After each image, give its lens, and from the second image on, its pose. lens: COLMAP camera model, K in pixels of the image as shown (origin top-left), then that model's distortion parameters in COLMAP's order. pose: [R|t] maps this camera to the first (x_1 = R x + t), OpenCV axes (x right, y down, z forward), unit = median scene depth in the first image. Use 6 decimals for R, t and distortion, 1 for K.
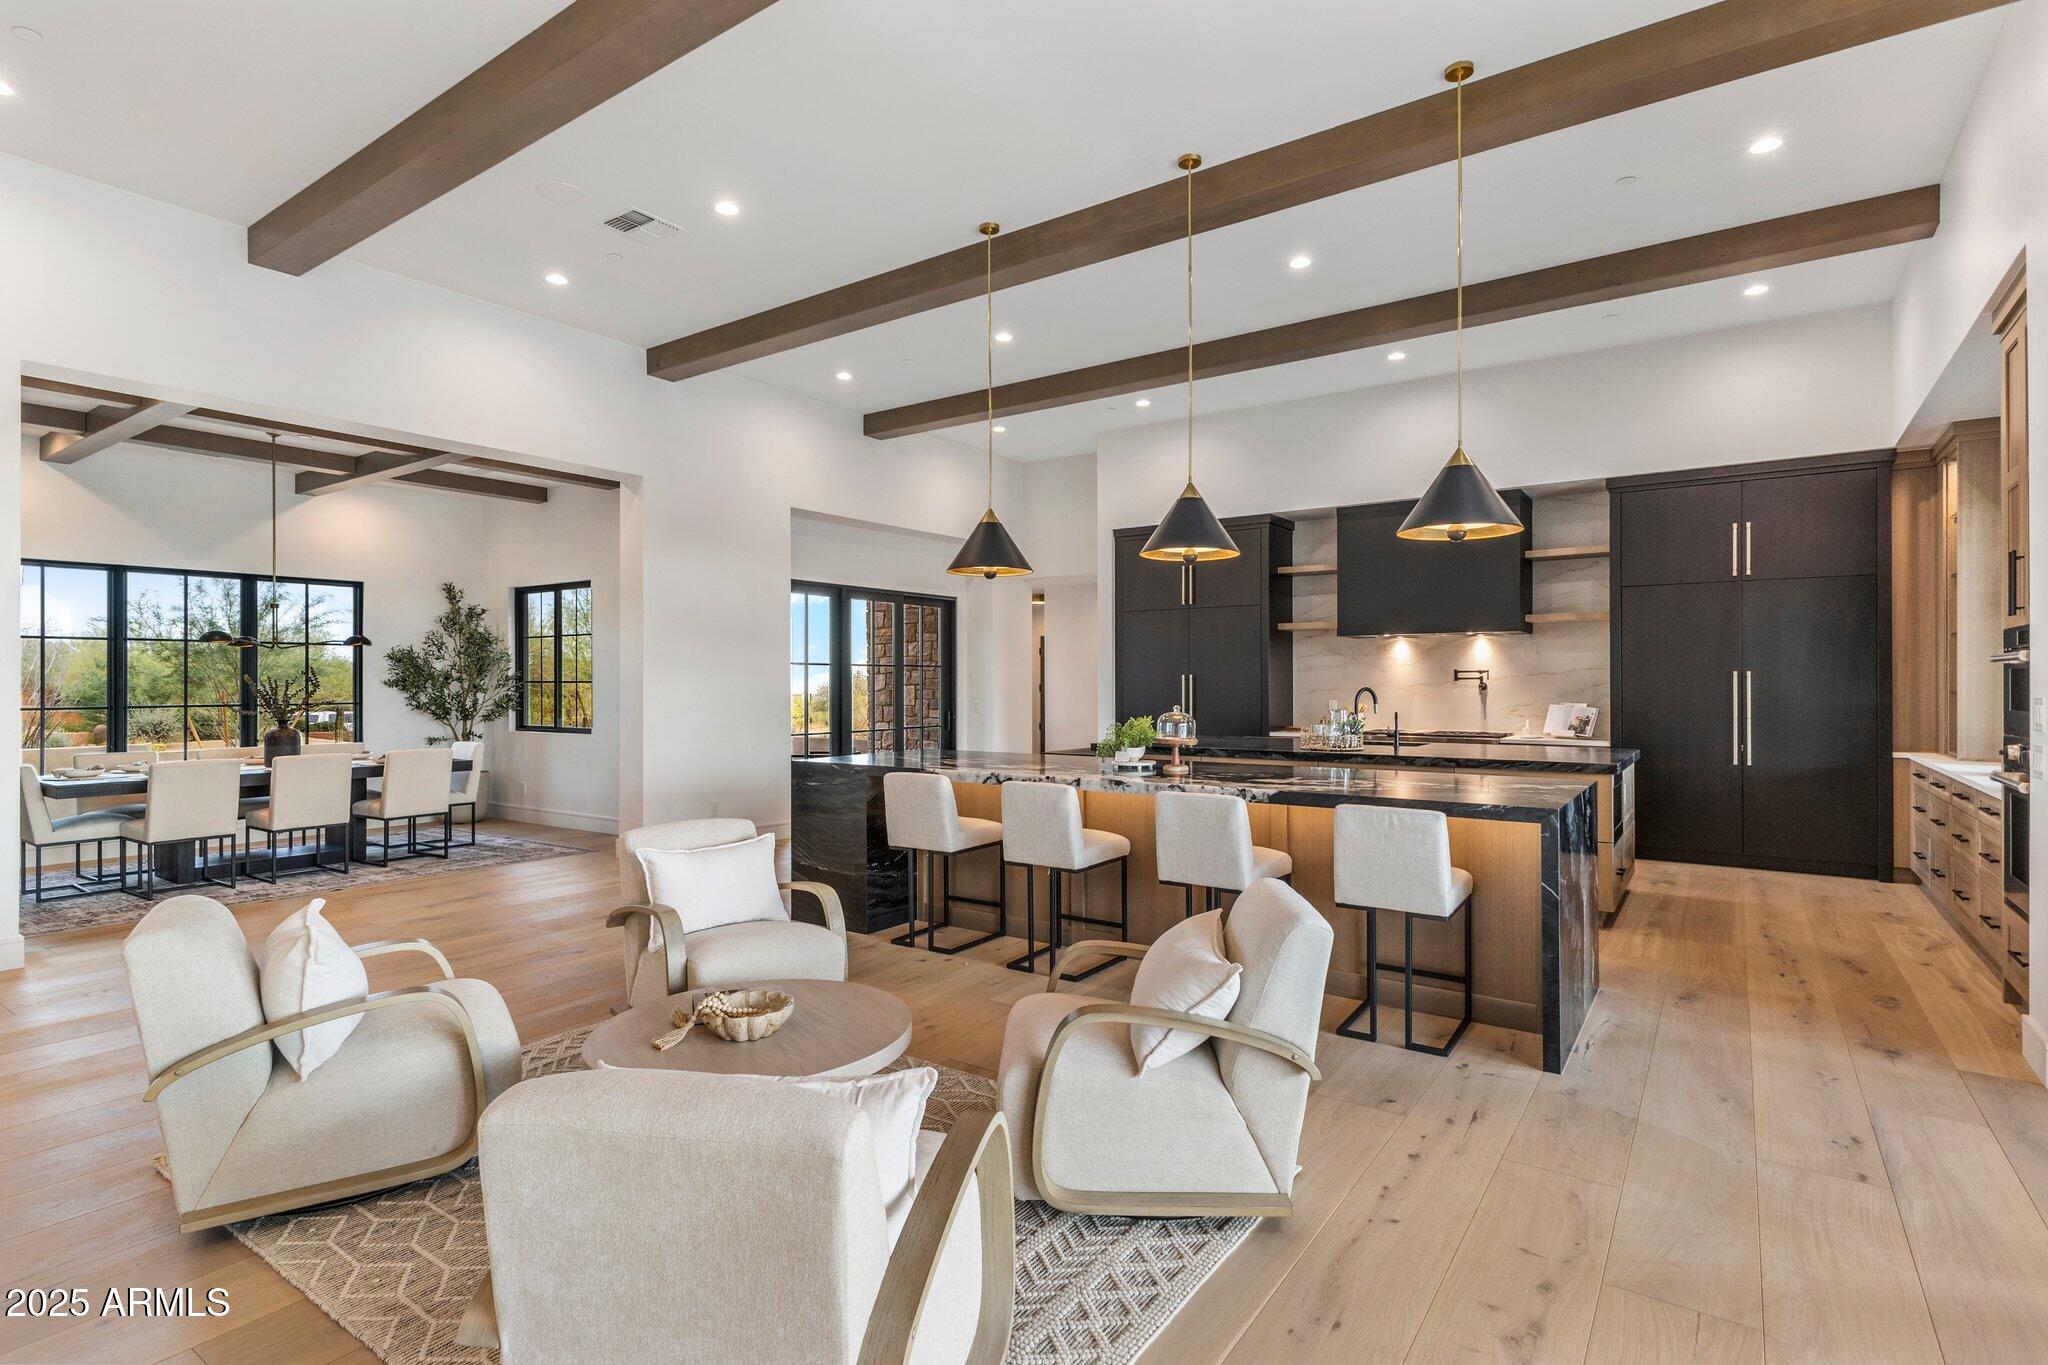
lens RADIAL K [[981.4, 0, 1041.7], [0, 981.4, 686.8], [0, 0, 1]] dist [0.004010, -0.002285]
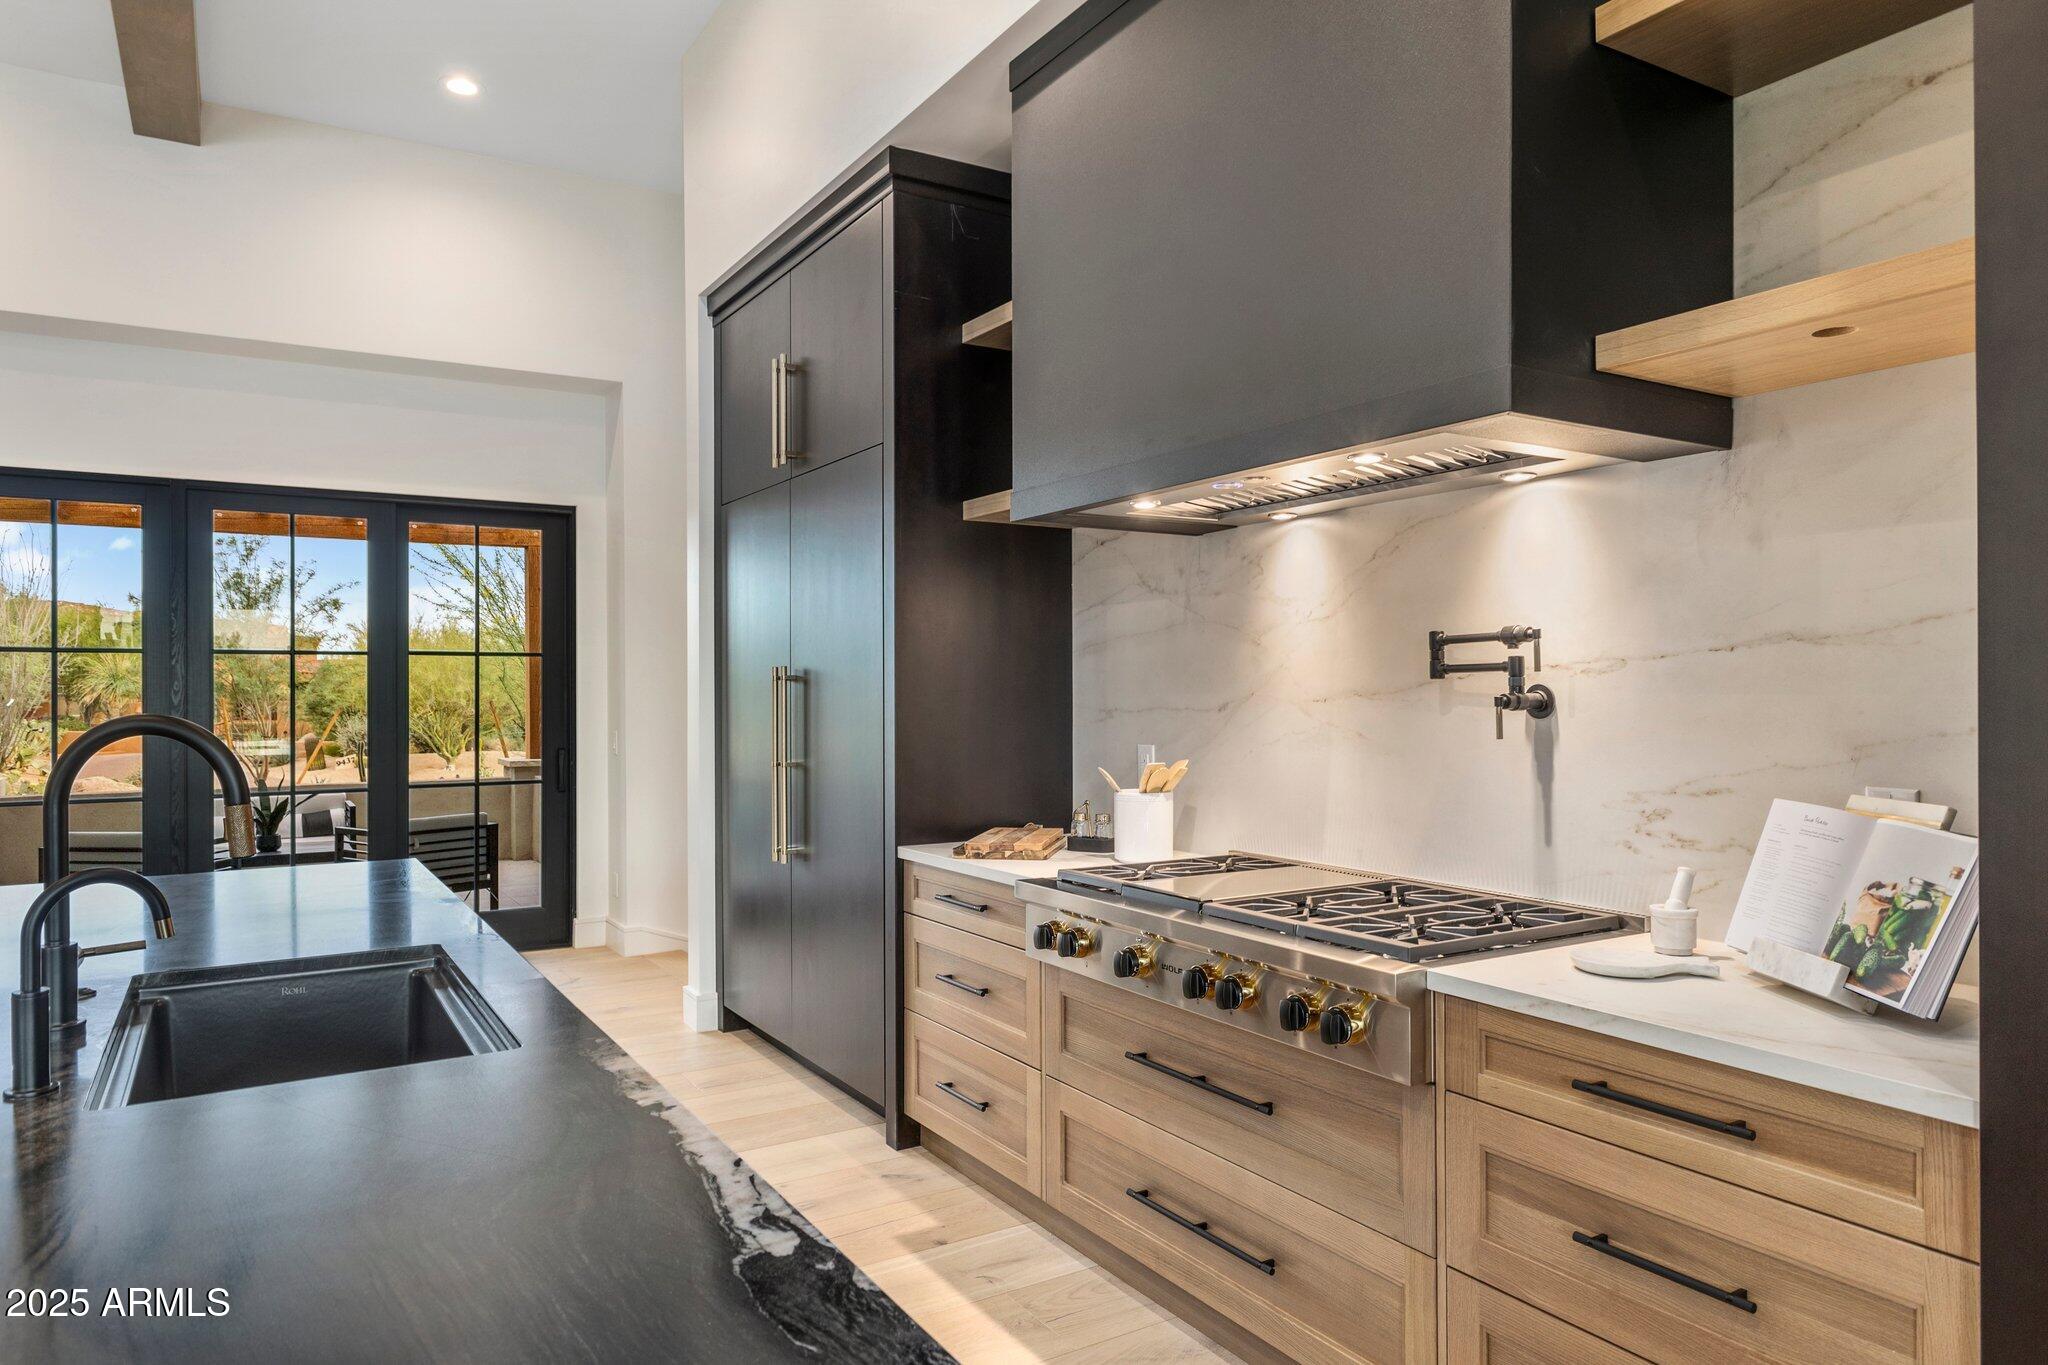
lens RADIAL K [[1306.8, 0, 1020.5], [0, 1306.8, 691.7], [0, 0, 1]] dist [0.013736, -0.004794]
pose [[0.913728, 0.001862, -0.406323, 0.435651], [-0.003647, 0.999987, -0.003618, -0.001205], [0.406311, 0.004788, 0.913722, 0.632478]]
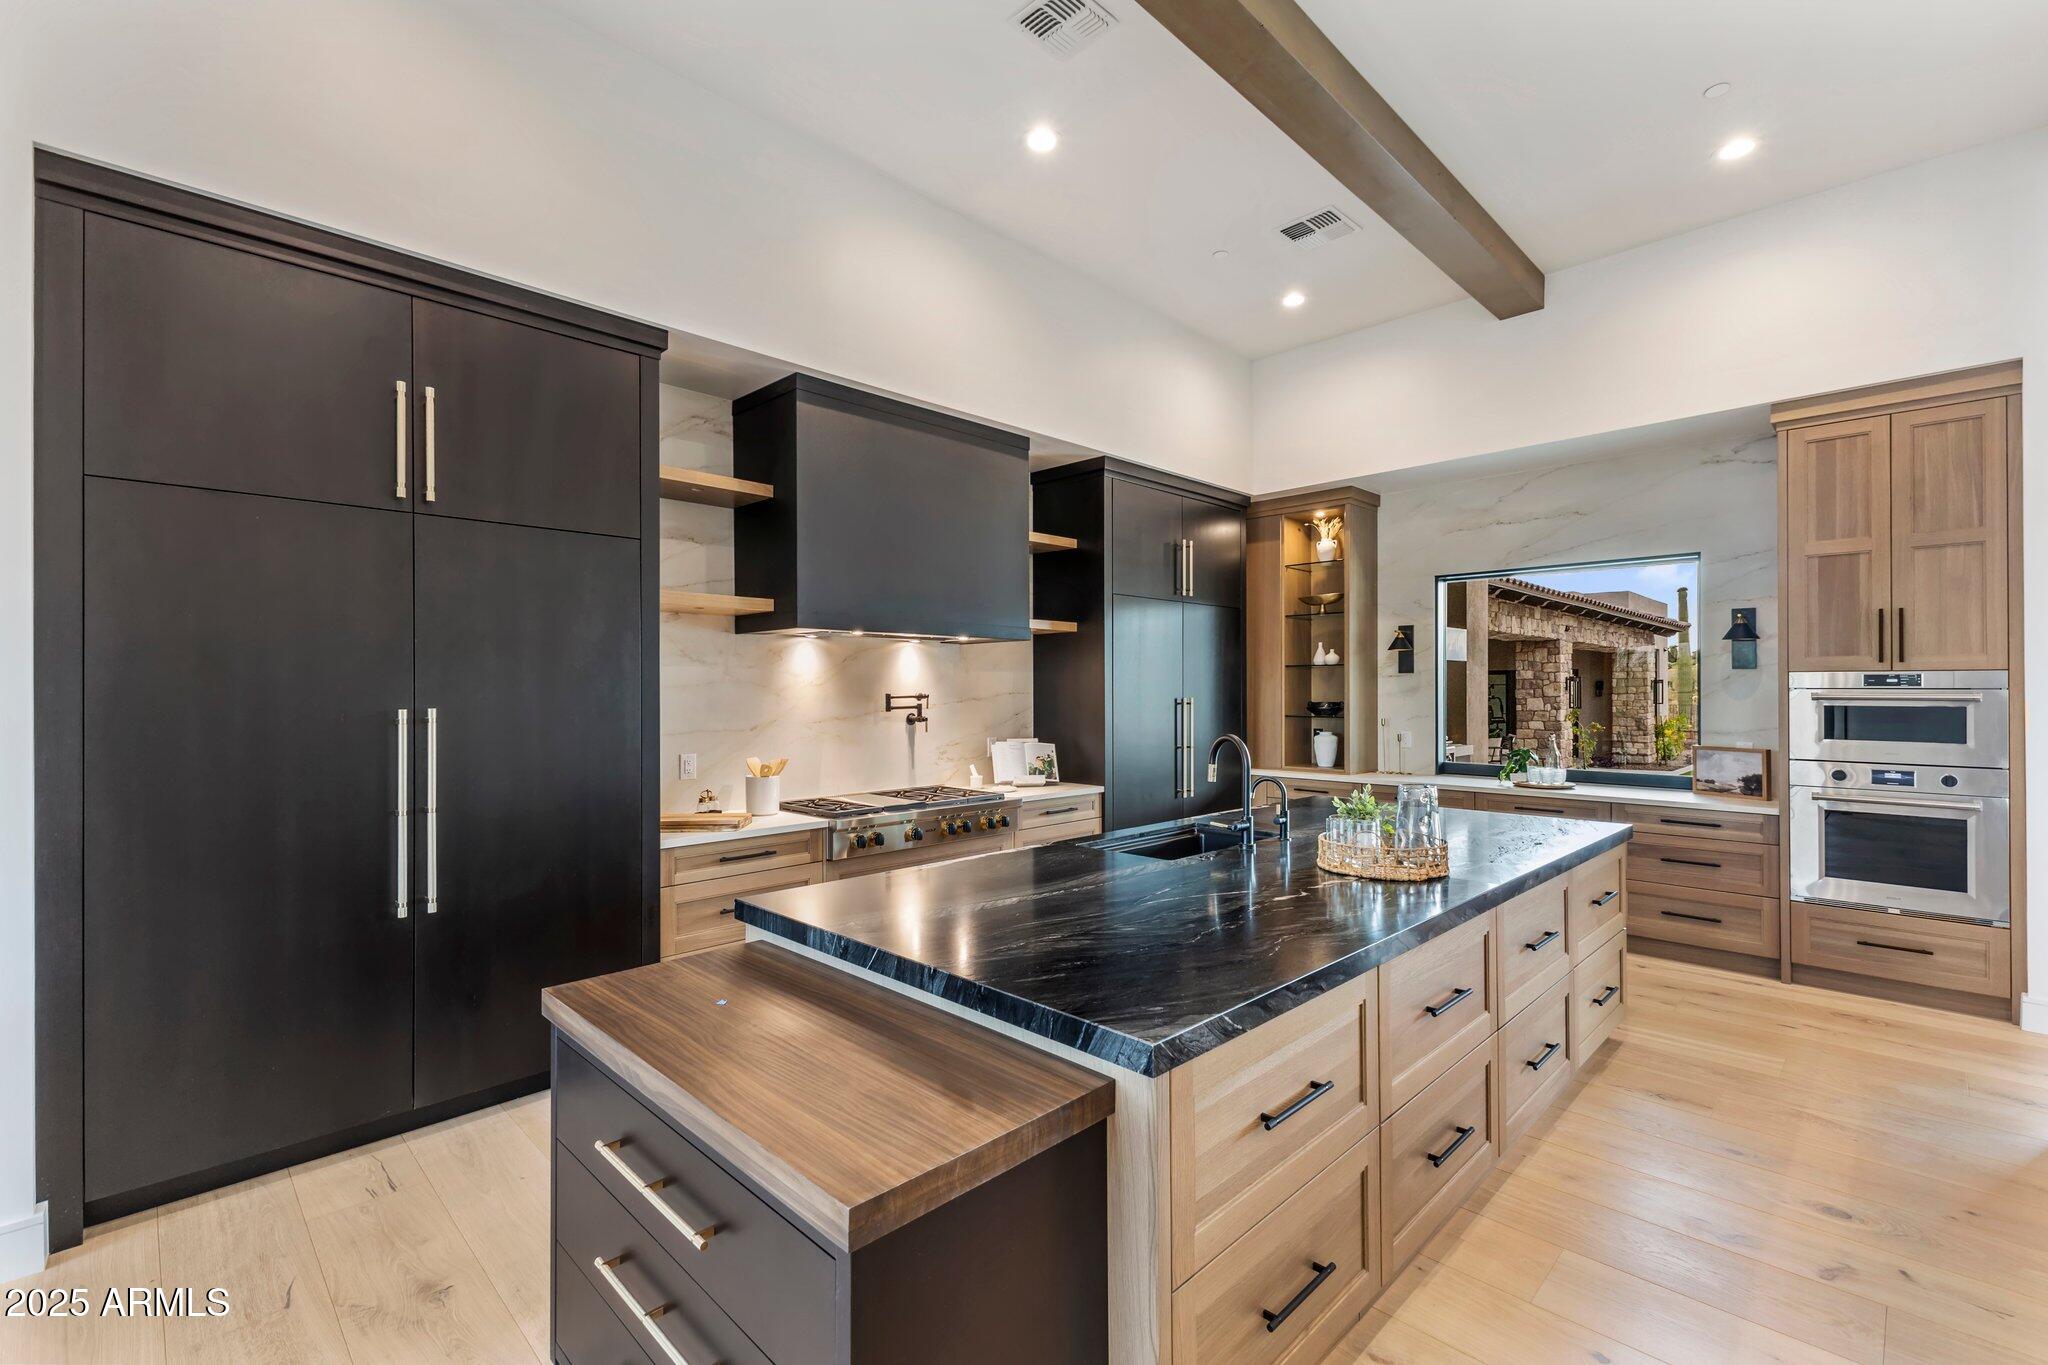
lens RADIAL K [[895.4, 0, 1028.4], [0, 895.4, 682.7], [0, 0, 1]] dist [0.013683, 0.000686]
pose [[0.143527, 0.015292, 0.989528, -0.129301], [0.012193, 0.999777, -0.017219, -0.012844], [-0.989571, 0.014537, 0.143309, 0.786271]]
